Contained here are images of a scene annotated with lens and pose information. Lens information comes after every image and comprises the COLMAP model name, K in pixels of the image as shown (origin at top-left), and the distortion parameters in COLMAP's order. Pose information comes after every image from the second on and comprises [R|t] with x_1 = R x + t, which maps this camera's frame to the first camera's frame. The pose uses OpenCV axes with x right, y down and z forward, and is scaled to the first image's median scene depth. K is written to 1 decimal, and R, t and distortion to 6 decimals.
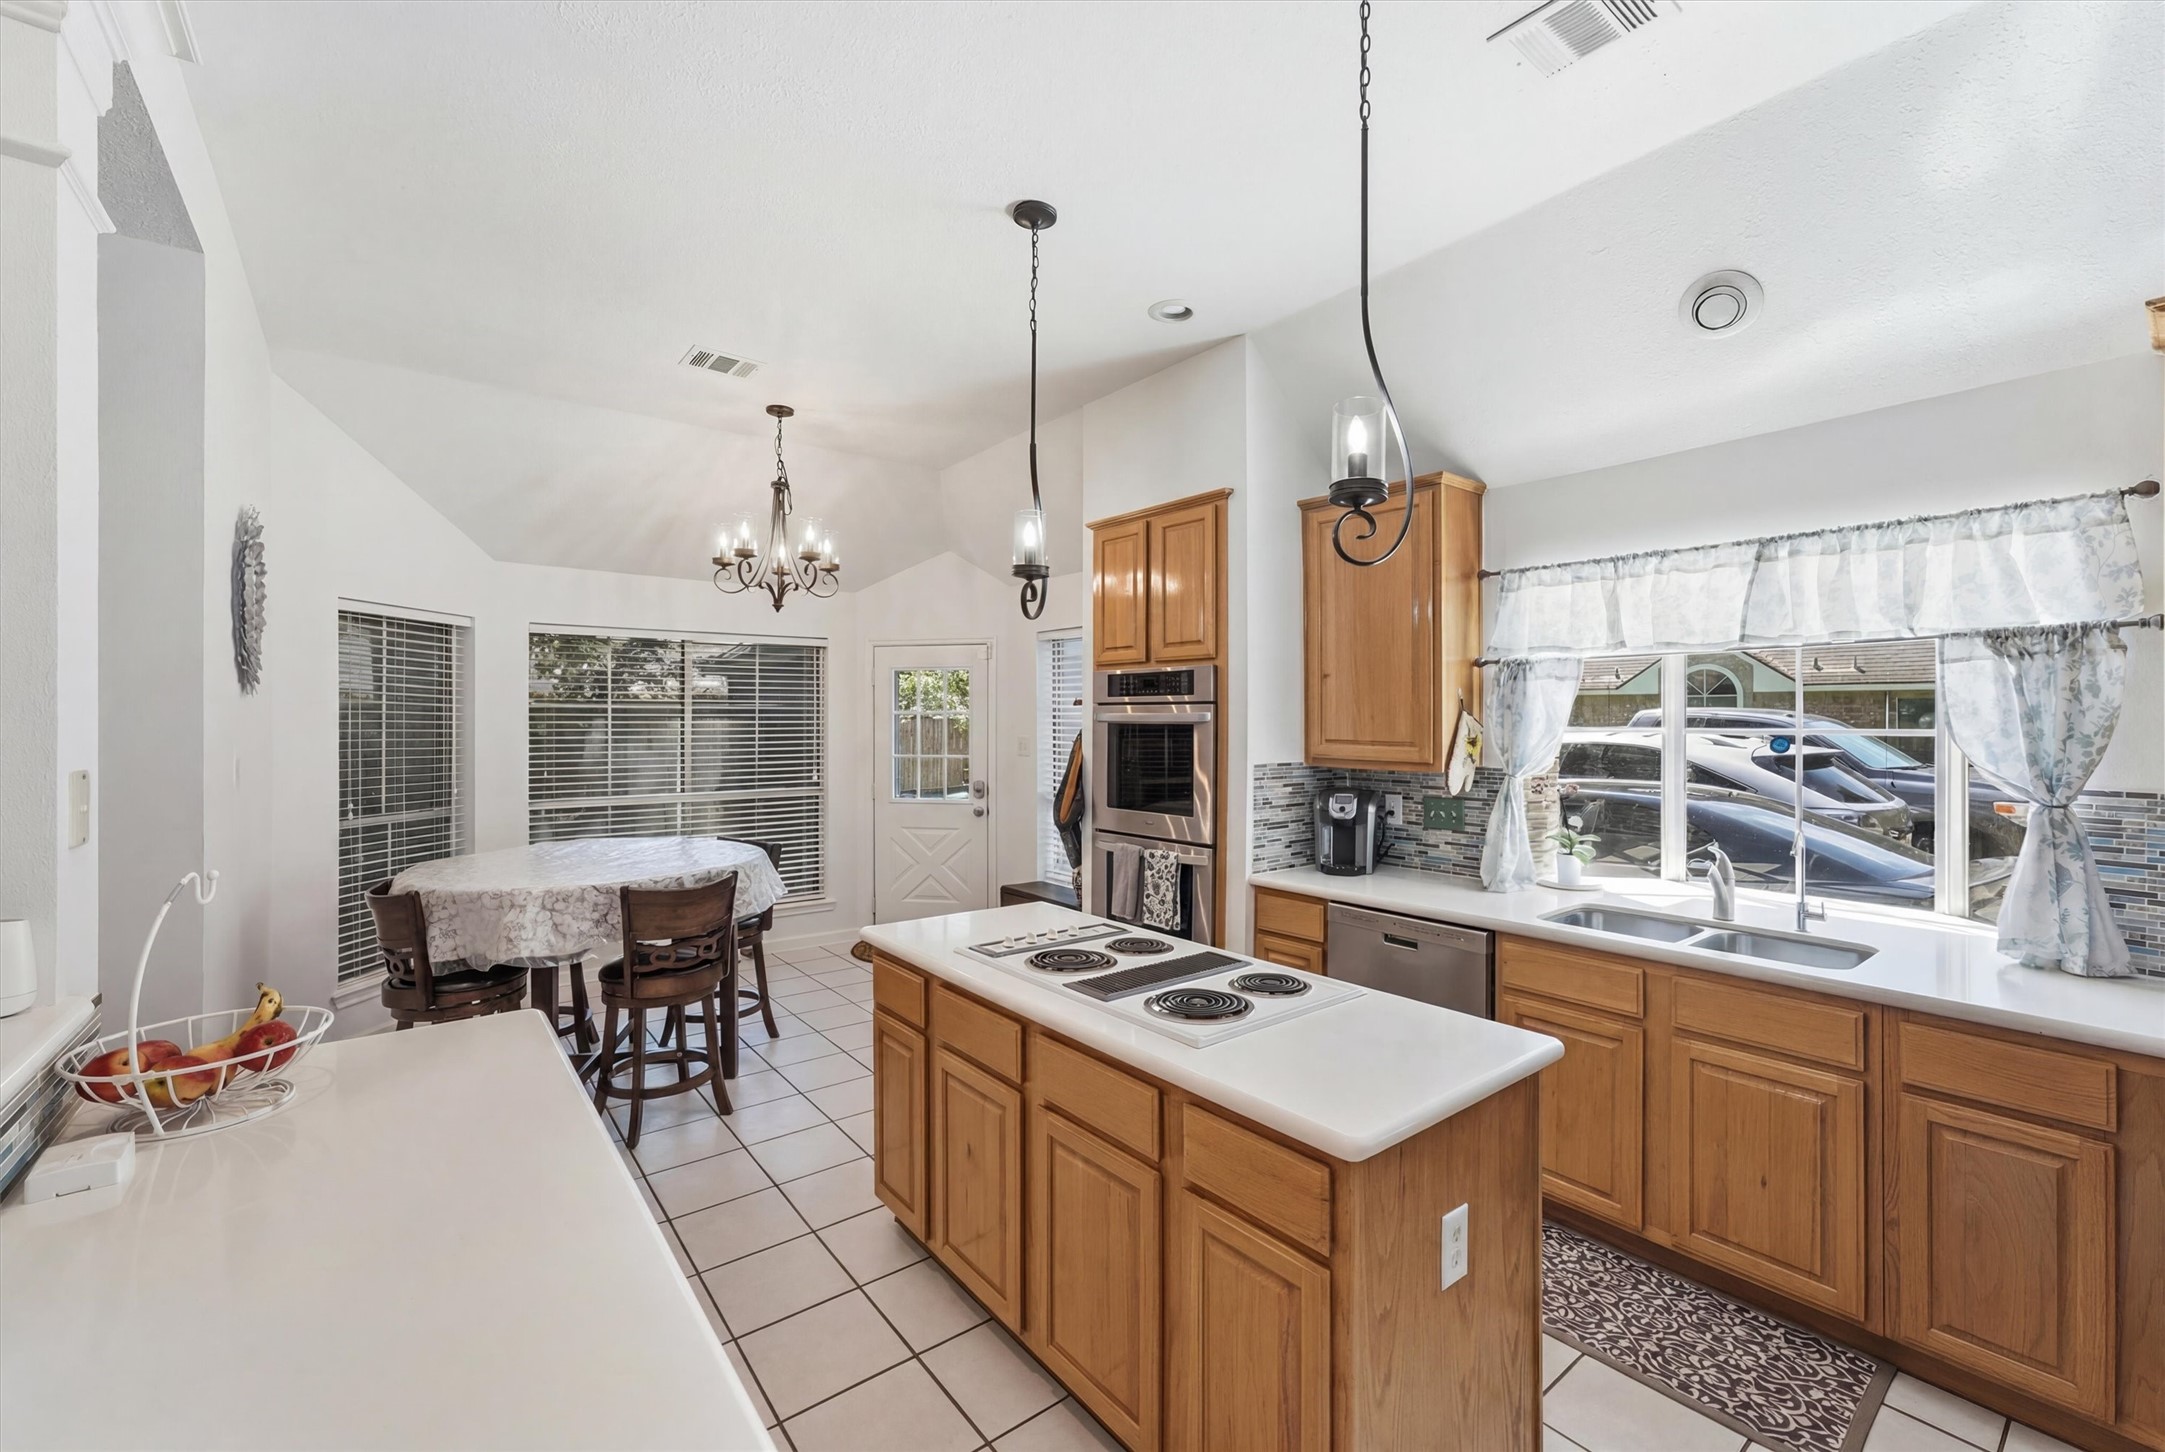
lens RADIAL K [[888.0, 0, 1082.5], [0, 888.0, 726.0], [0, 0, 1]] dist [0.000412, 0.000094]
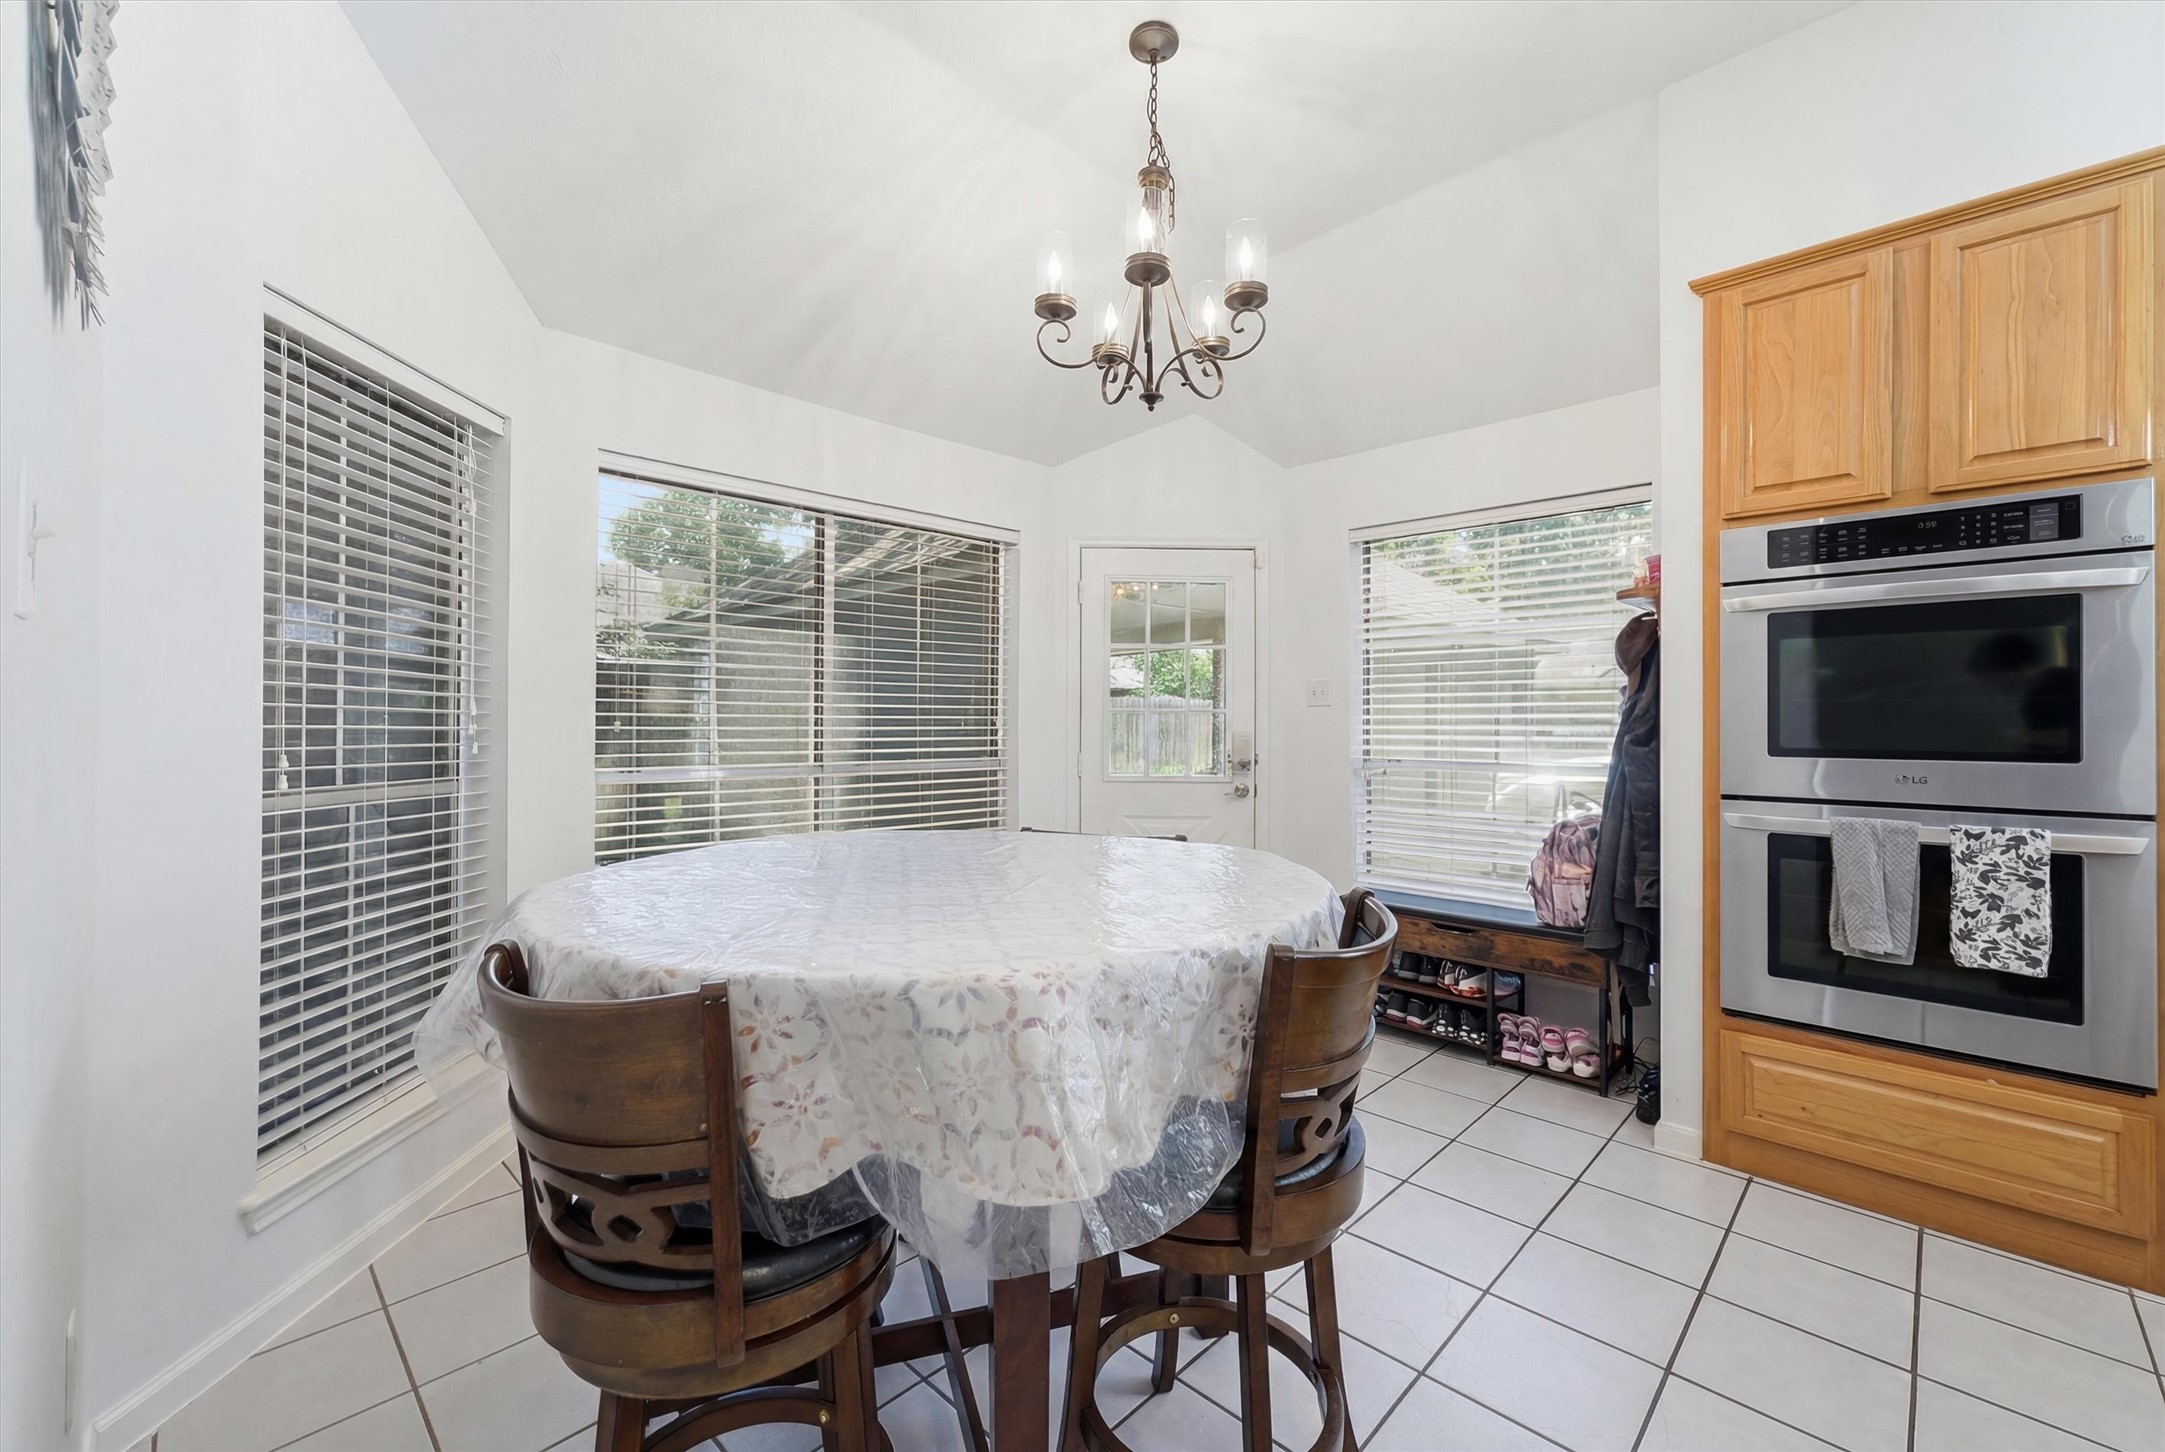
lens RADIAL K [[888.0, 0, 1082.5], [0, 888.0, 726.0], [0, 0, 1]] dist [0.000412, 0.000094]
pose [[0.989129, 0.002161, 0.147033, -0.494594], [-0.001275, 0.999980, -0.006116, 0.073473], [-0.147043, 0.005862, 0.989113, 0.499611]]
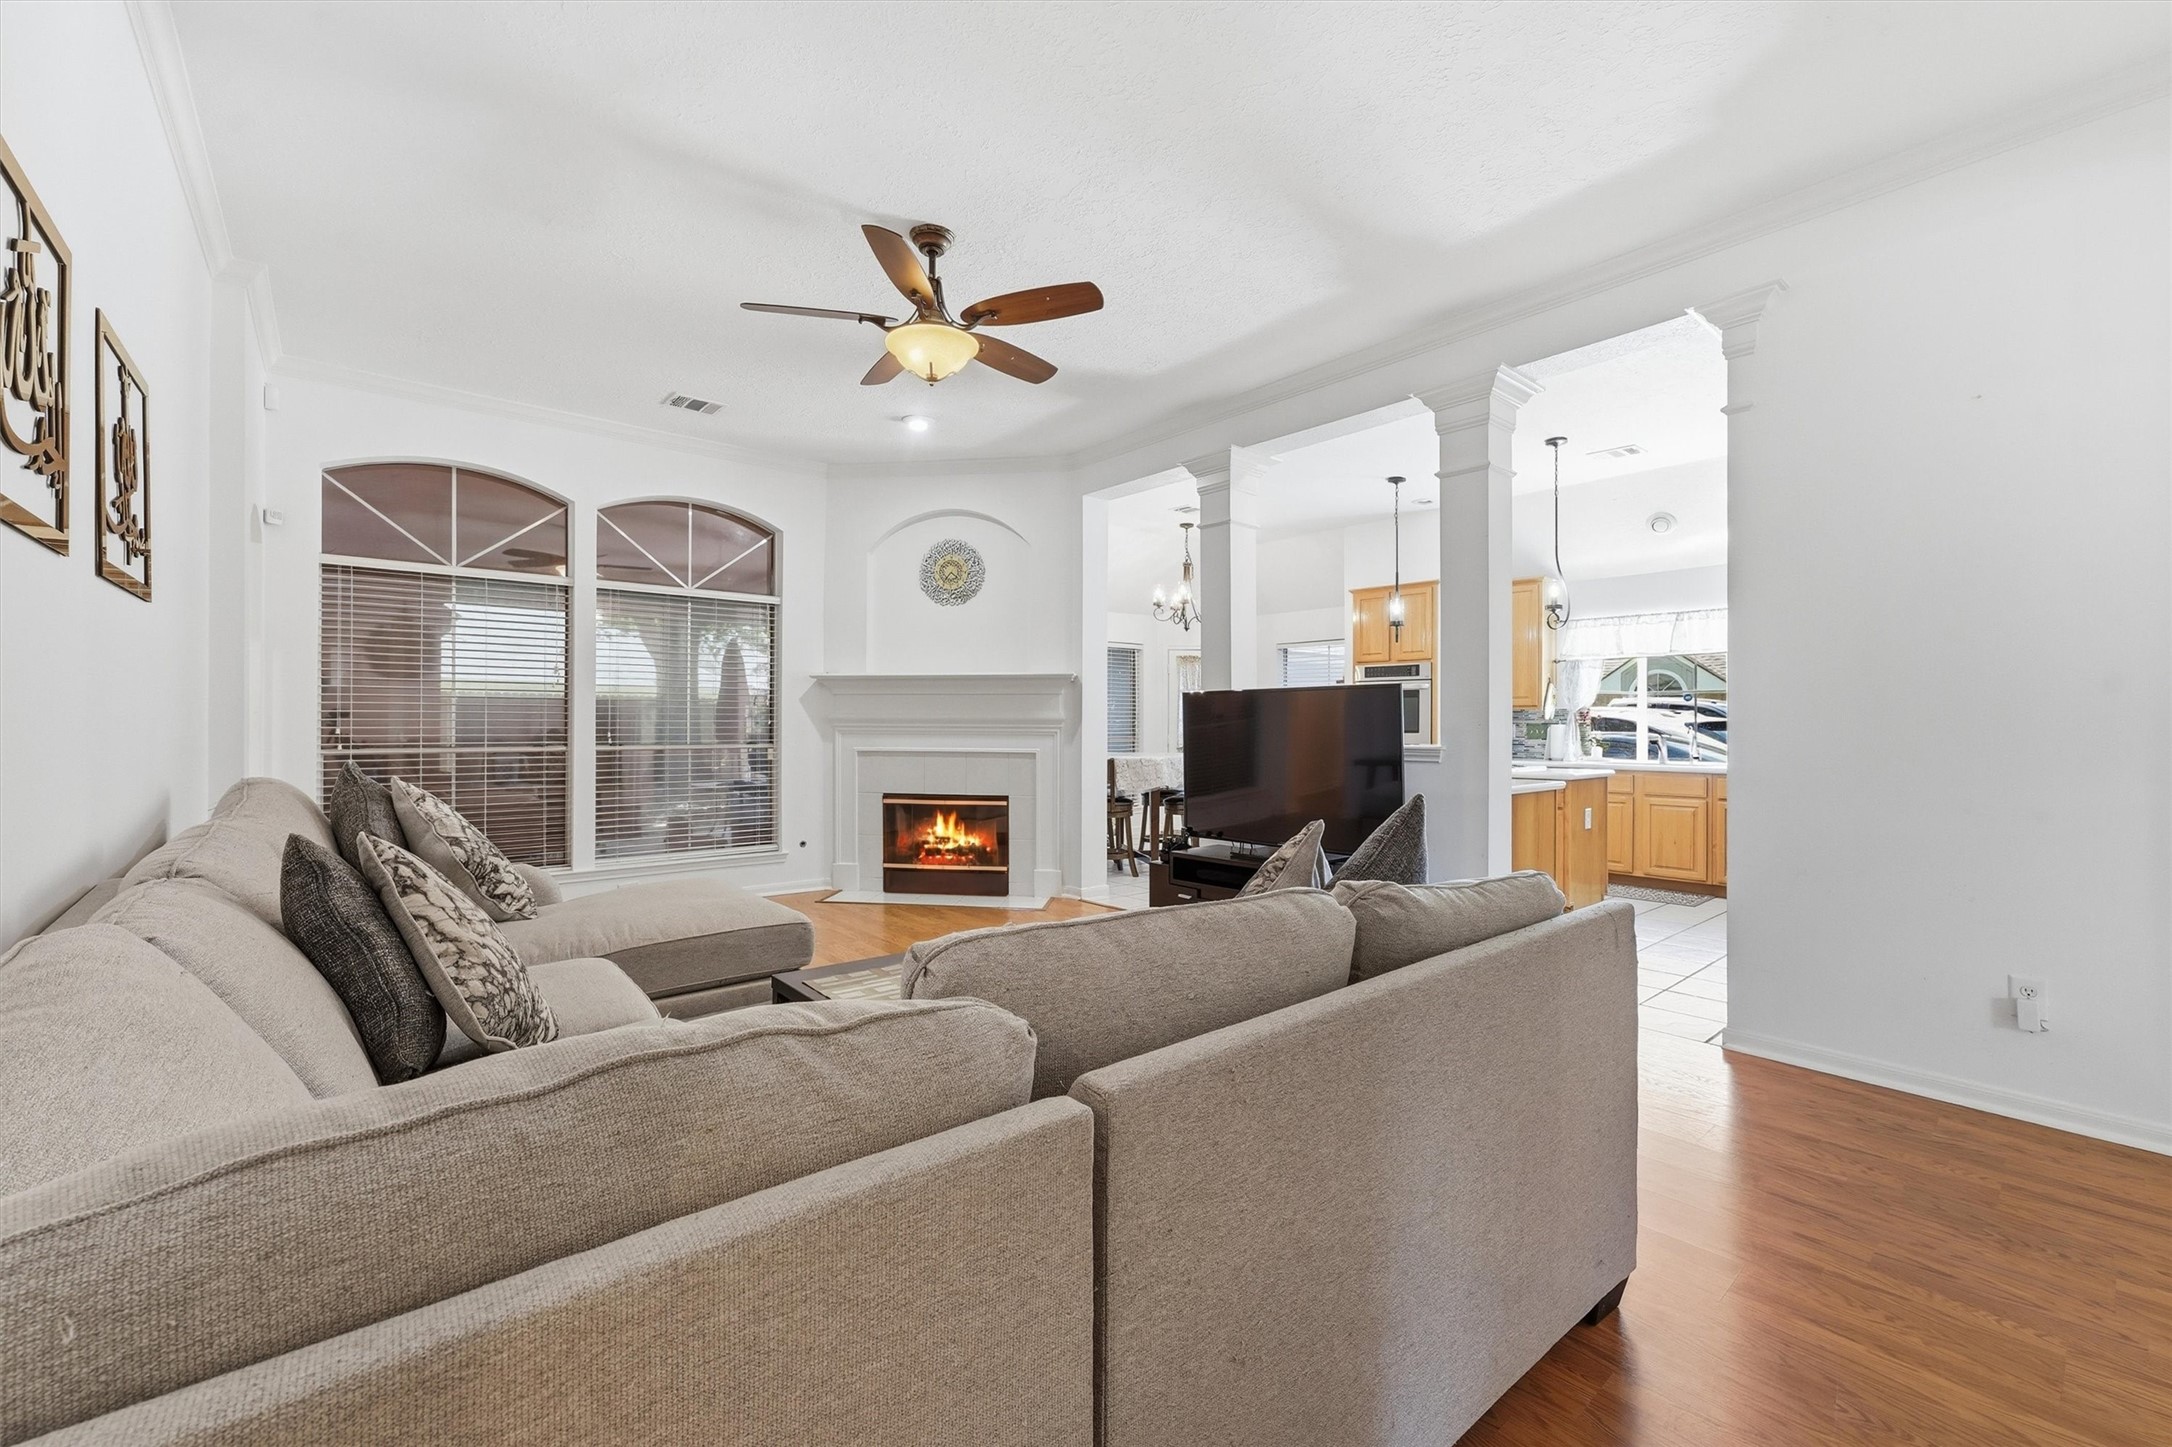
lens RADIAL K [[890.8, 0, 1086.0], [0, 890.8, 723.5], [0, 0, 1]] dist [0.000412, 0.000094]
pose [[0.999165, 0.004886, 0.040561, -0.677529], [-0.004613, 0.999966, -0.006826, 0.086890], [-0.040593, 0.006633, 0.999154, -0.974028]]
